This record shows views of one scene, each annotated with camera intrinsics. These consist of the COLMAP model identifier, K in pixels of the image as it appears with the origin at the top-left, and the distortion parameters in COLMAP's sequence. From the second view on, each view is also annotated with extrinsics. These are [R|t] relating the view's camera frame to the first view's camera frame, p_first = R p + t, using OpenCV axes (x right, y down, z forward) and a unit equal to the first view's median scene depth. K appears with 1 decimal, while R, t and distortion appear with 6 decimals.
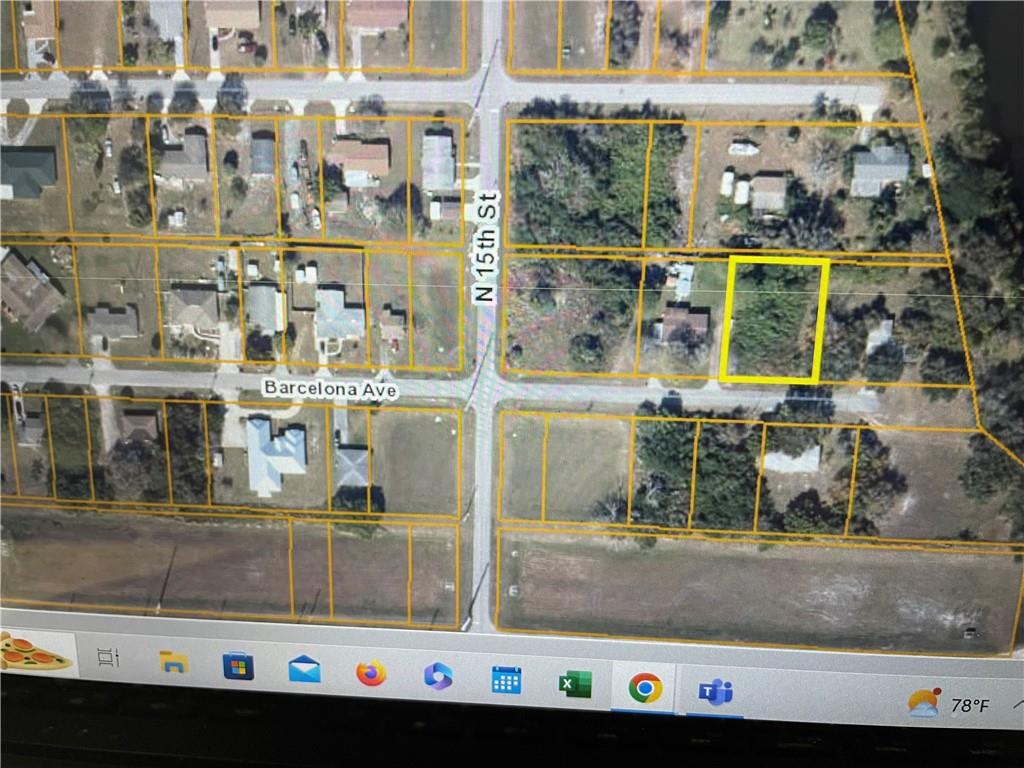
lens RADIAL K [[775.9, 0, 515.7], [0, 775.9, 386.5], [0, 0, 1]] dist [-0.010324, -0.024676]
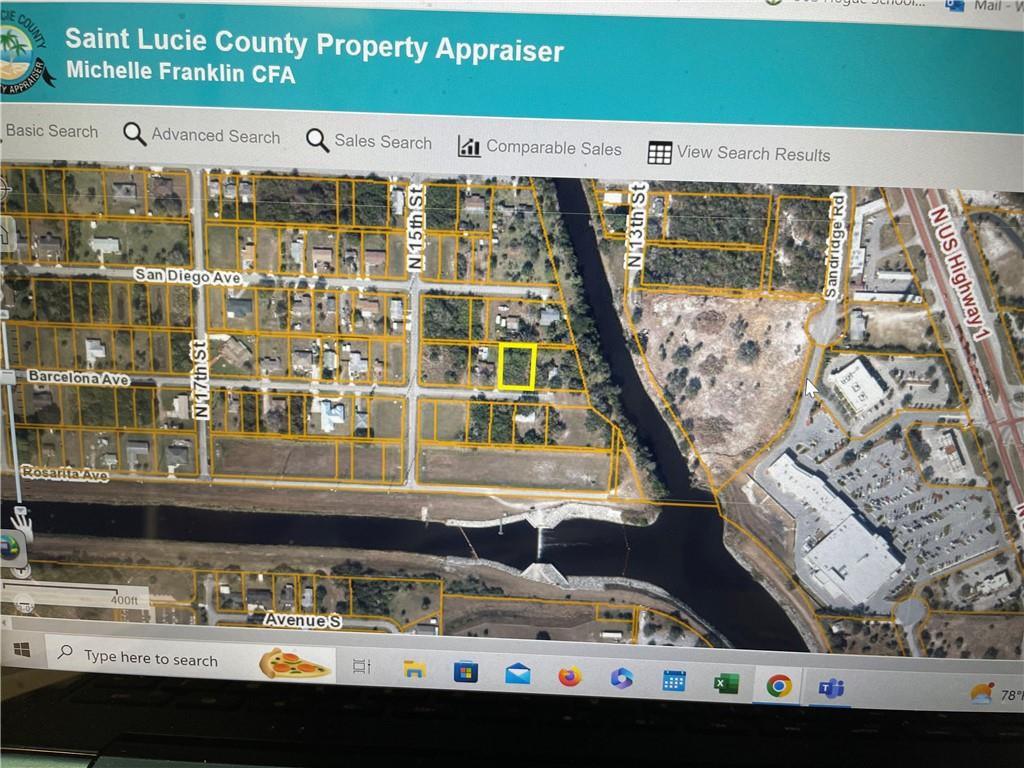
lens RADIAL K [[775.9, 0, 512.1], [0, 775.9, 376.9], [0, 0, 1]] dist [-0.010324, -0.024676]
pose [[0.998340, 0.008301, 0.056997, 0.155090], [-0.008079, 0.999959, -0.004131, -0.037939], [-0.057029, 0.003664, 0.998366, -1.761830]]
